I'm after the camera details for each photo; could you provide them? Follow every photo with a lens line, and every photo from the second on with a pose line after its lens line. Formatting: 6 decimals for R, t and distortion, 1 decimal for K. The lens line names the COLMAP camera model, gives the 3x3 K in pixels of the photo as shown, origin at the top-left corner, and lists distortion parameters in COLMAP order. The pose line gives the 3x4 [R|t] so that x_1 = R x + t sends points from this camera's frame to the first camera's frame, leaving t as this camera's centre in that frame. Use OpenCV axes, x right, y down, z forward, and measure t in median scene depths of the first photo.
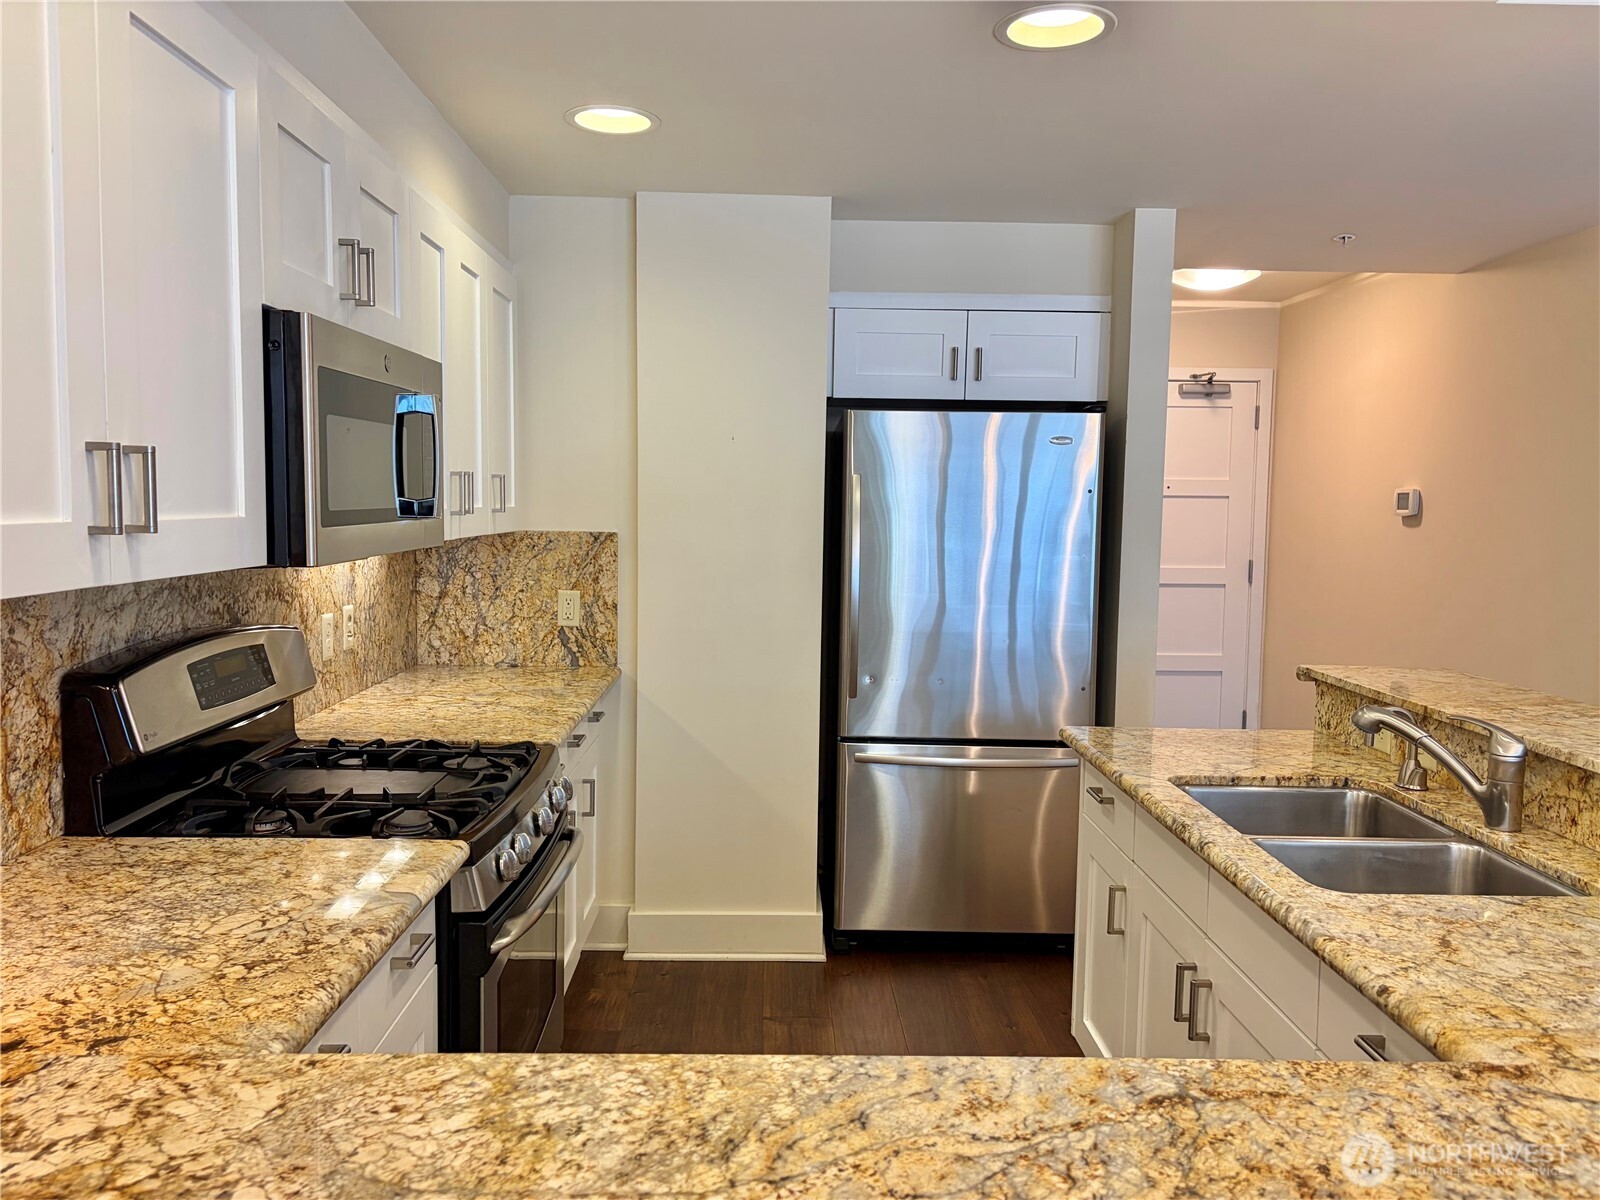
lens RADIAL K [[1206.8, 0, 803.8], [0, 1206.8, 592.4], [0, 0, 1]] dist [0.068765, -0.075619]
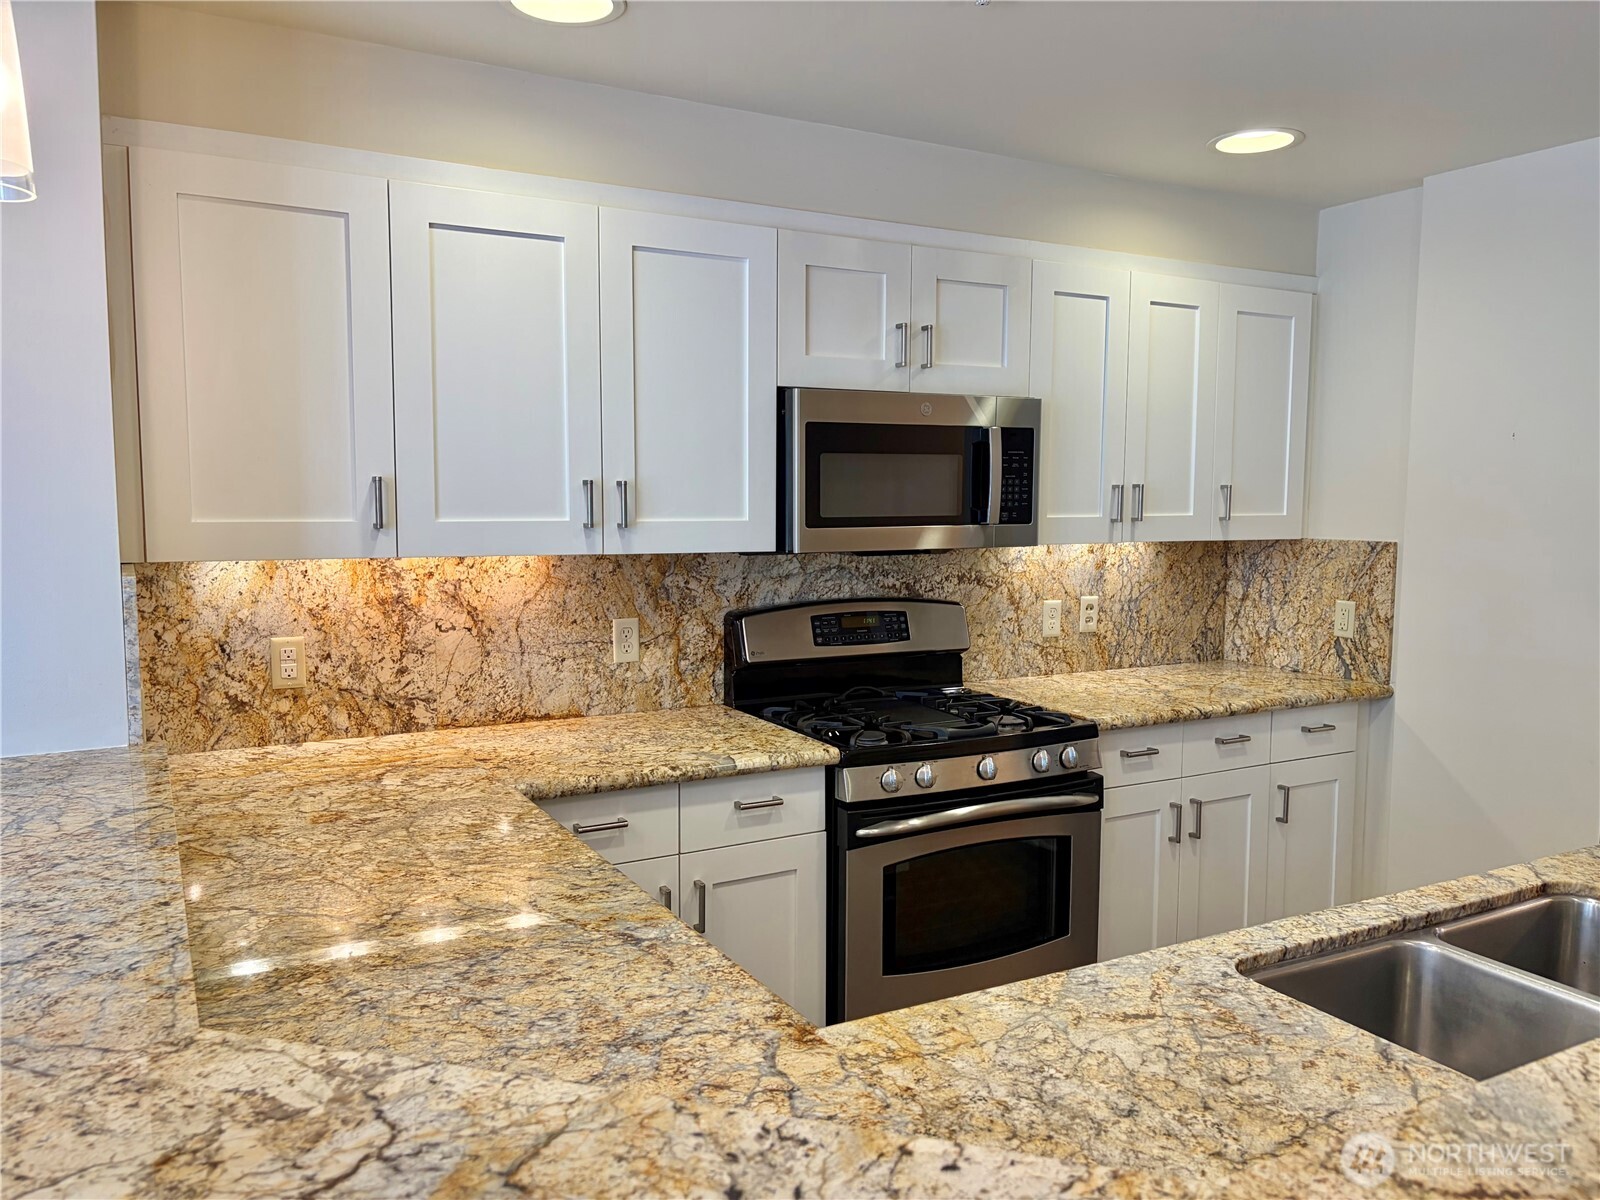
lens RADIAL K [[1206.8, 0, 805.4], [0, 1206.8, 590.5], [0, 0, 1]] dist [0.068765, -0.075619]
pose [[0.461740, 0.056952, -0.885185, 0.479123], [-0.066331, 0.997359, 0.029569, -0.010089], [0.884532, 0.045062, 0.464299, 0.155370]]
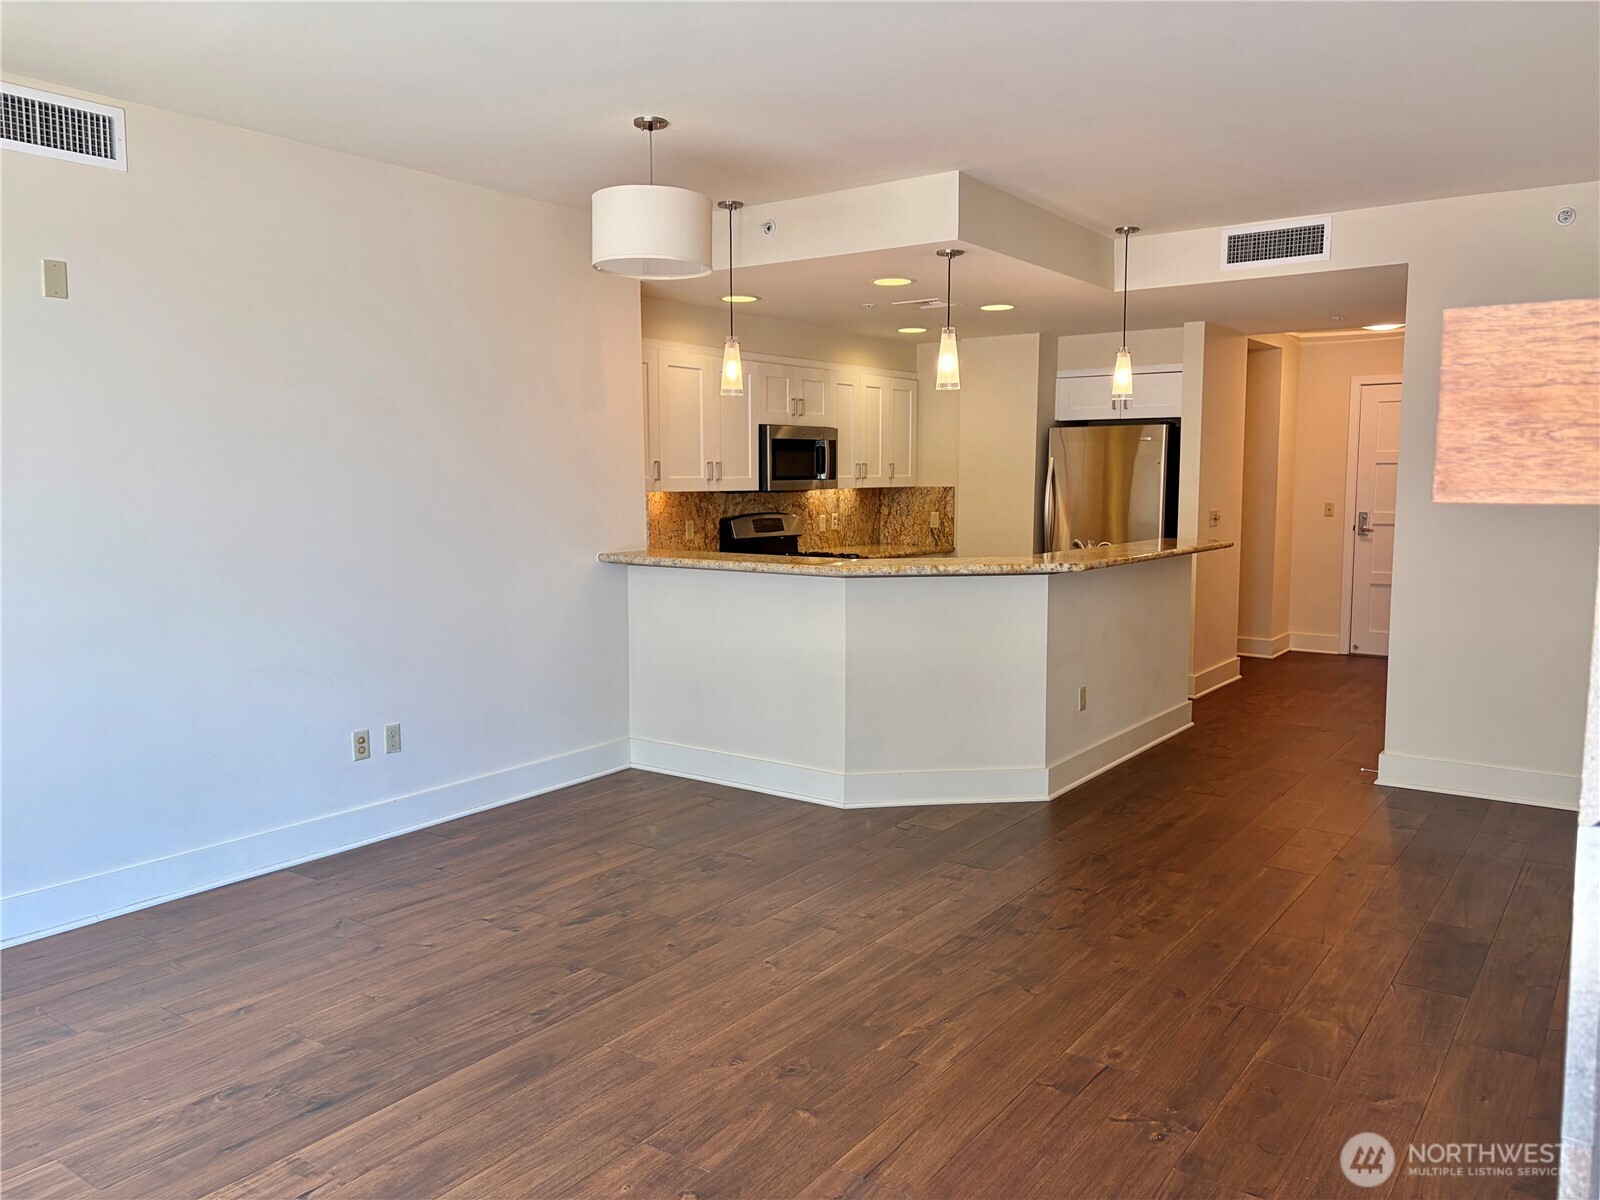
lens RADIAL K [[1206.8, 0, 797.3], [0, 1206.8, 596.2], [0, 0, 1]] dist [0.068765, -0.075619]
pose [[0.794356, 0.043090, -0.605922, 1.009437], [-0.031694, 0.999062, 0.029498, 0.099660], [0.606625, -0.004228, 0.794977, -1.003265]]
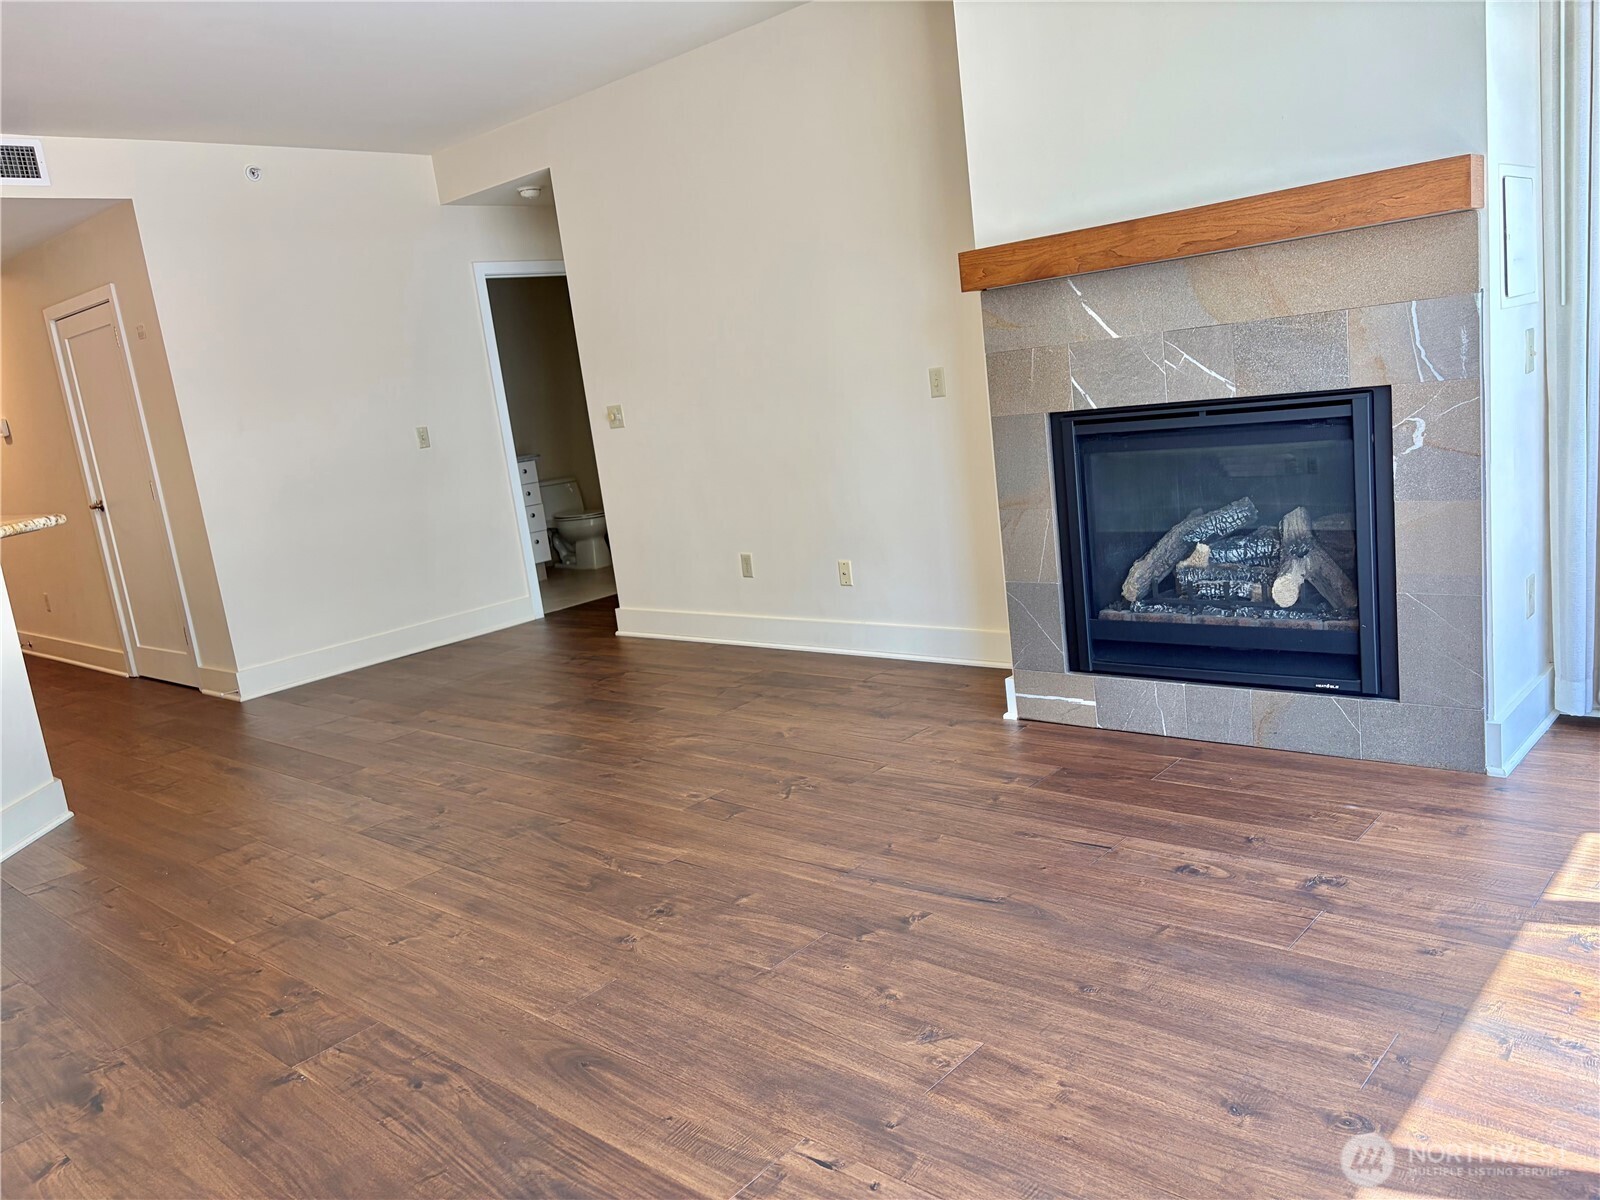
lens RADIAL K [[1206.8, 0, 790.2], [0, 1206.8, 609.8], [0, 0, 1]] dist [0.068765, -0.075619]
pose [[0.689519, -0.236167, 0.684681, 0.107156], [0.187920, 0.971305, 0.145783, 0.140348], [-0.699463, 0.028145, 0.714114, -1.007502]]
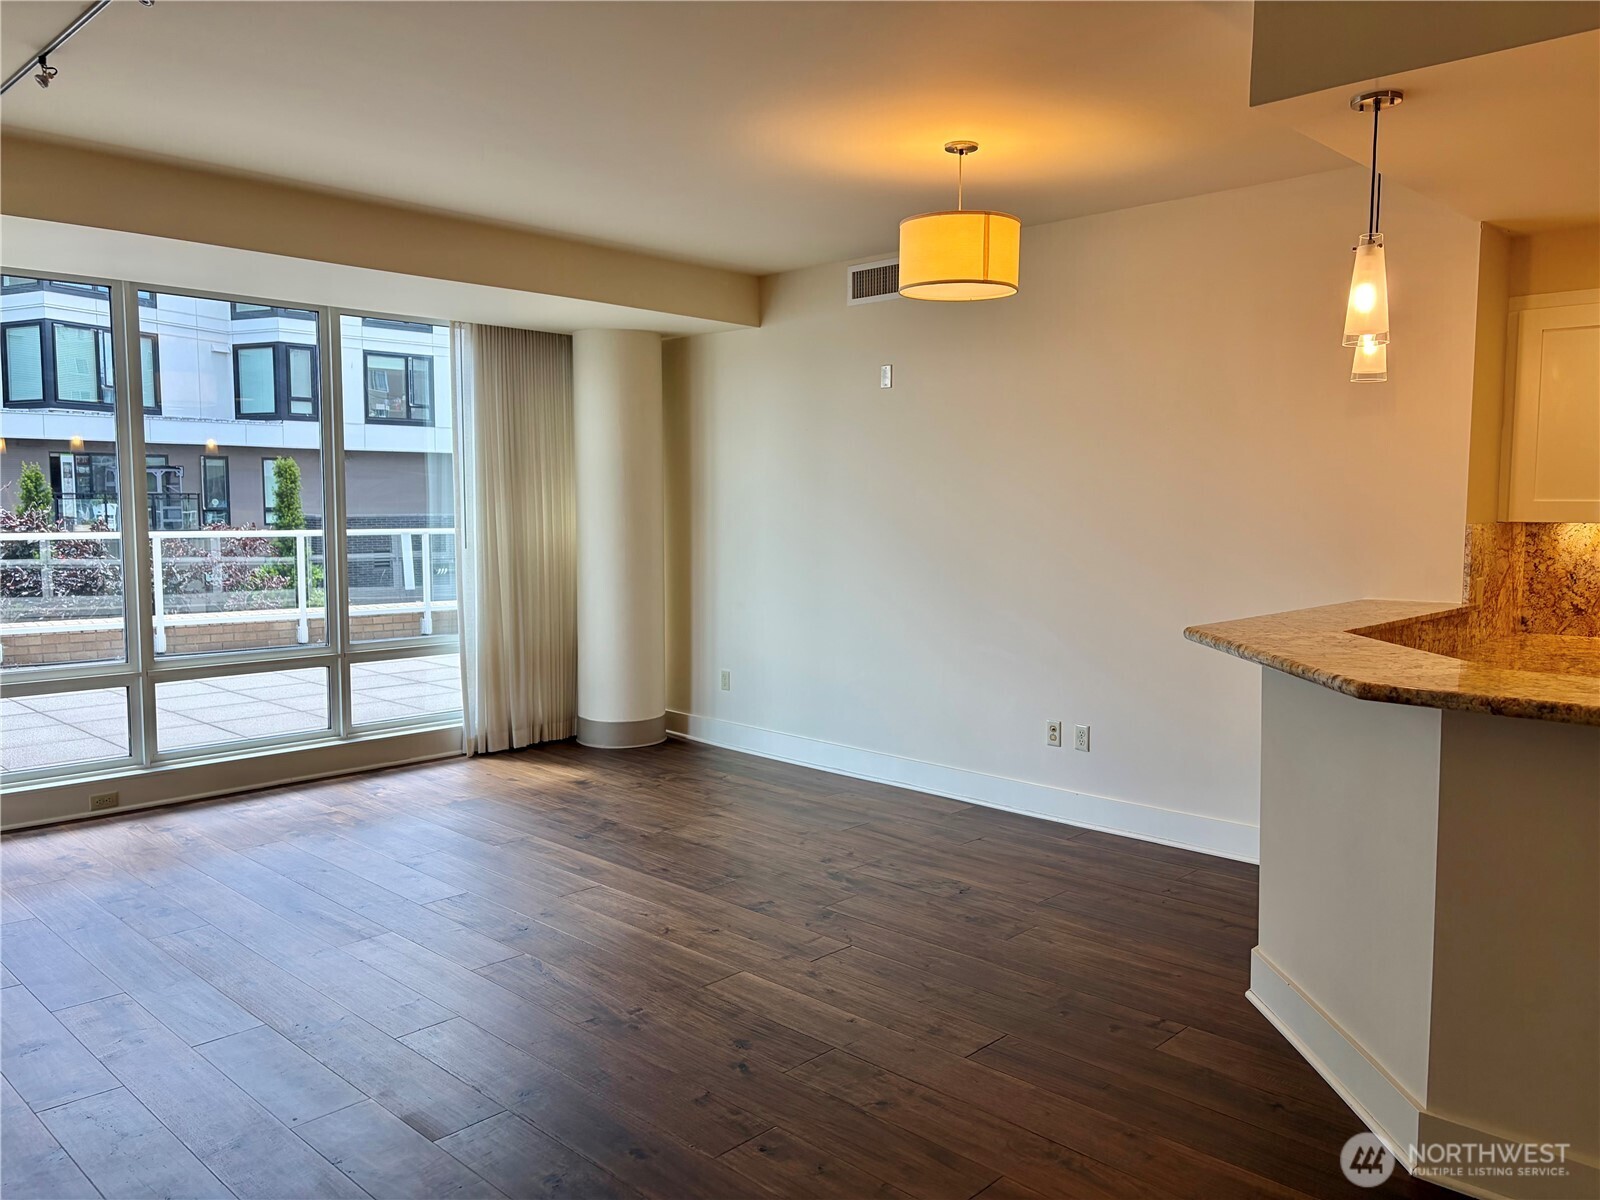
lens RADIAL K [[1206.8, 0, 798.1], [0, 1206.8, 610.8], [0, 0, 1]] dist [0.068765, -0.075619]
pose [[-0.713147, 0.045616, -0.699529, 1.107154], [-0.069510, 0.988362, 0.135314, -0.011620], [0.697560, 0.145123, -0.701676, 0.508793]]
